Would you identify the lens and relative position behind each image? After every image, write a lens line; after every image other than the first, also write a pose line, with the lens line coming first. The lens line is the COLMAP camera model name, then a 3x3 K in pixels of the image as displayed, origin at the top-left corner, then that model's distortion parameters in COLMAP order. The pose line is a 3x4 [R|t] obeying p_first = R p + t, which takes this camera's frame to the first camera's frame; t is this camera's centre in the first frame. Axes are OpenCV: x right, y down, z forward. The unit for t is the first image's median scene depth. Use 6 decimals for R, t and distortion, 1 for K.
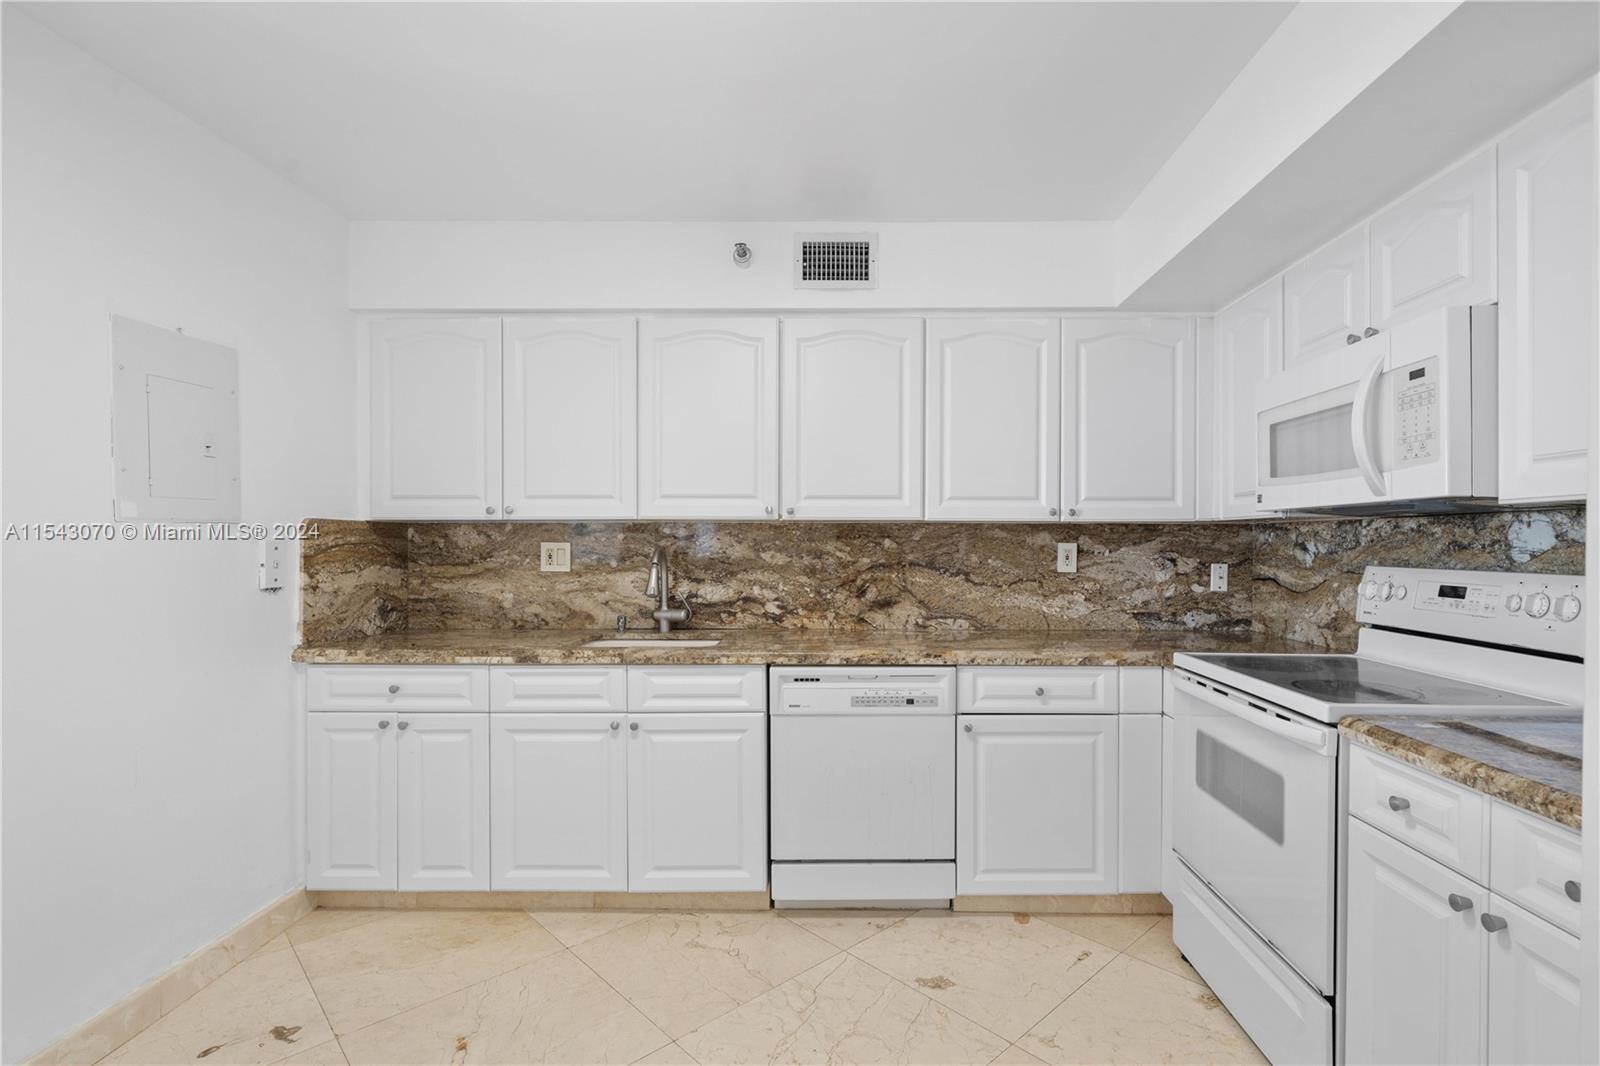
lens RADIAL K [[728.7, 0, 810.2], [0, 728.7, 536.6], [0, 0, 1]] dist [0.003897, 0.000321]
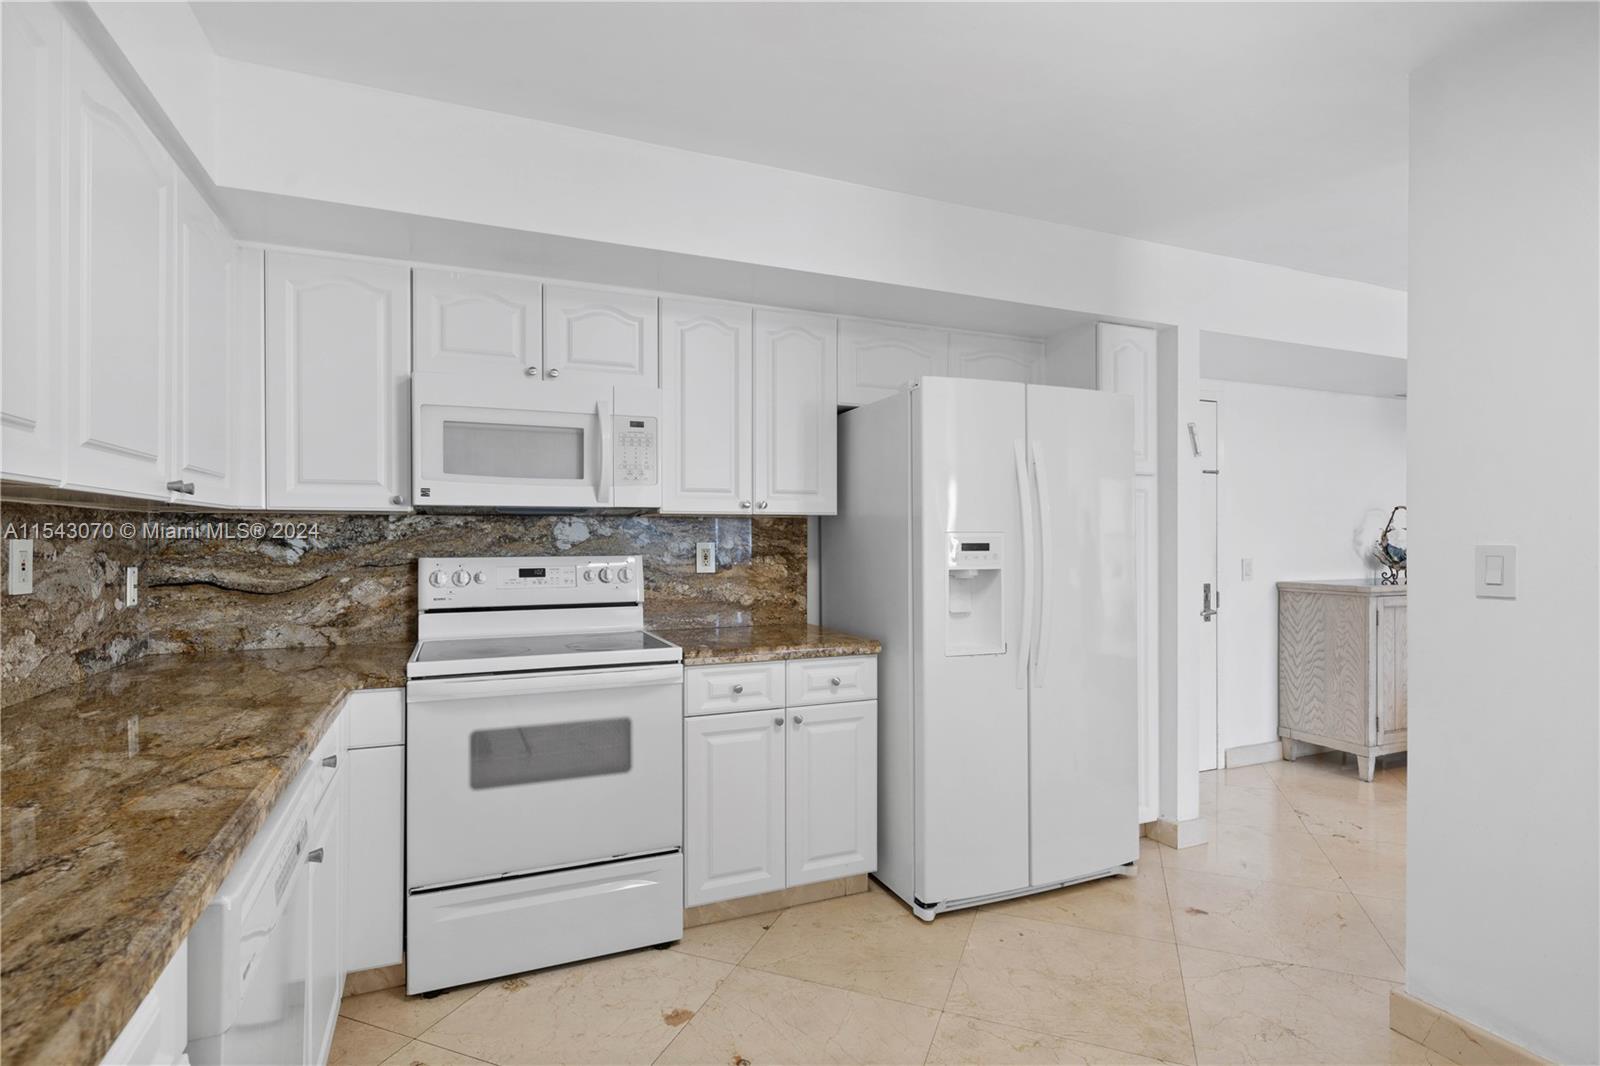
lens RADIAL K [[780.4, 0, 799.0], [0, 780.4, 538.1], [0, 0, 1]] dist [0.000546, -0.000044]
pose [[-0.418874, -0.004437, 0.908033, -0.487053], [-0.006018, 0.999980, 0.002110, 0.003864], [-0.908024, -0.004581, -0.418892, 0.874010]]
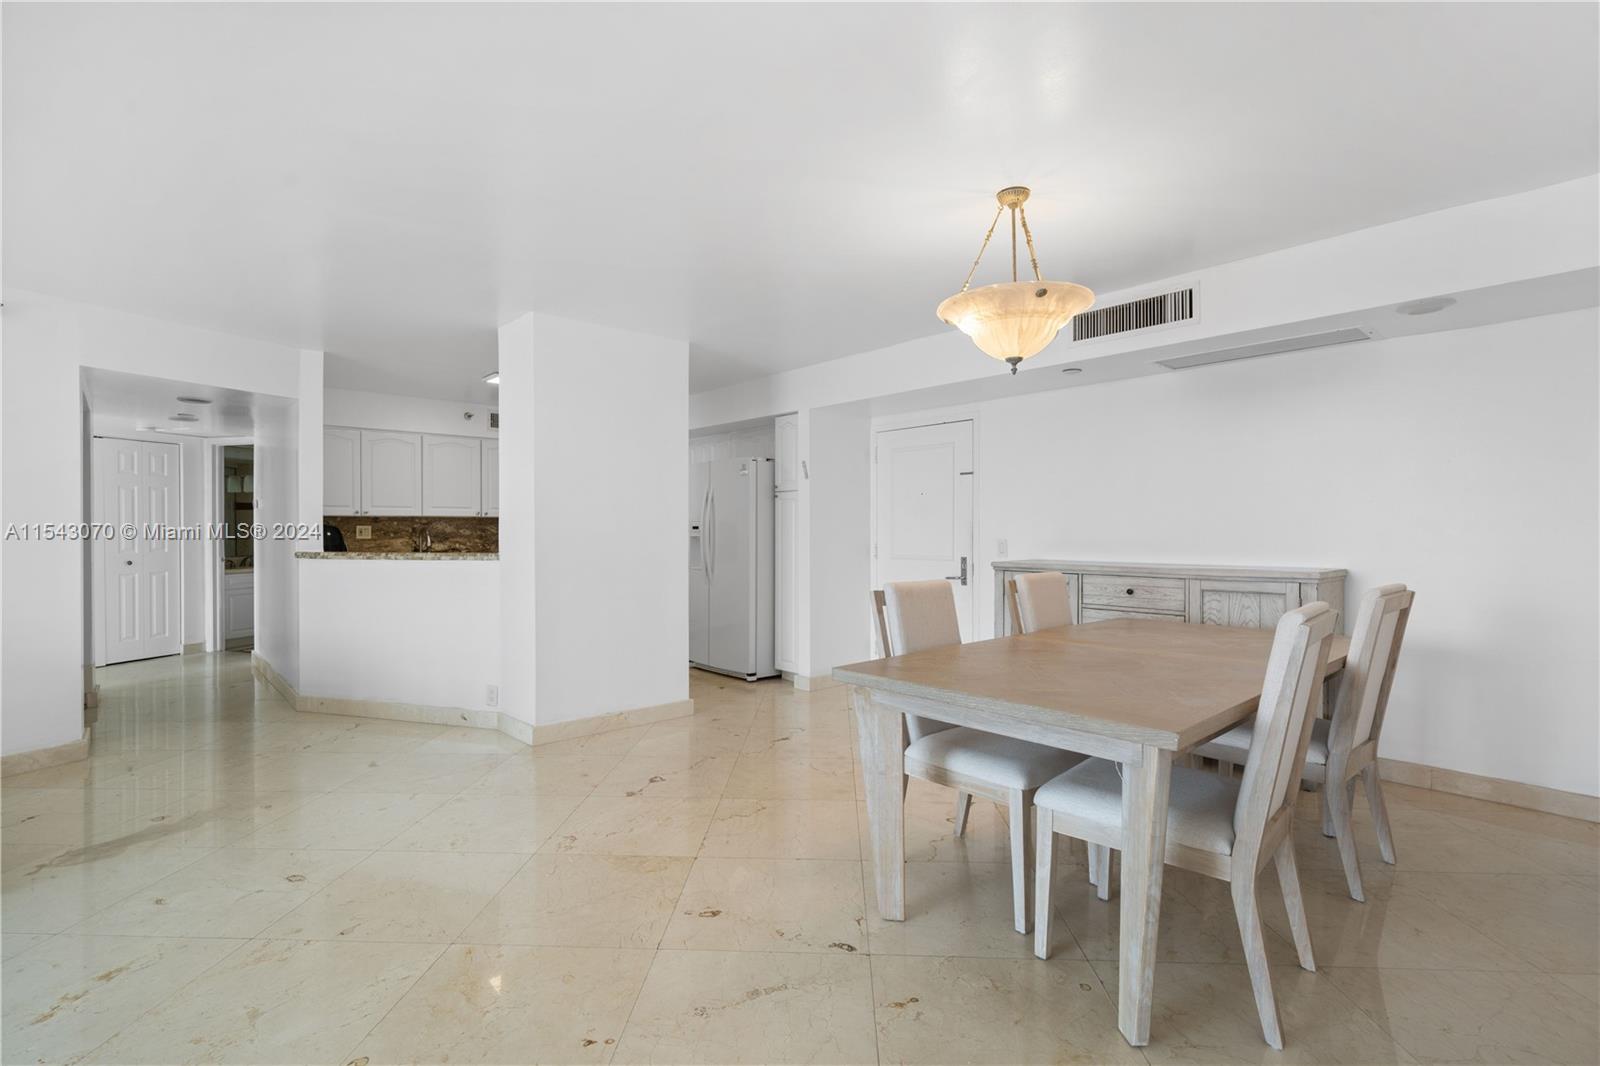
lens RADIAL K [[728.7, 0, 804.8], [0, 728.7, 531.3], [0, 0, 1]] dist [0.003897, 0.000321]
pose [[0.723224, -0.006928, 0.690579, -1.144305], [0.000675, 0.999956, 0.009325, 0.006353], [-0.690614, -0.006278, 0.723197, -1.935109]]
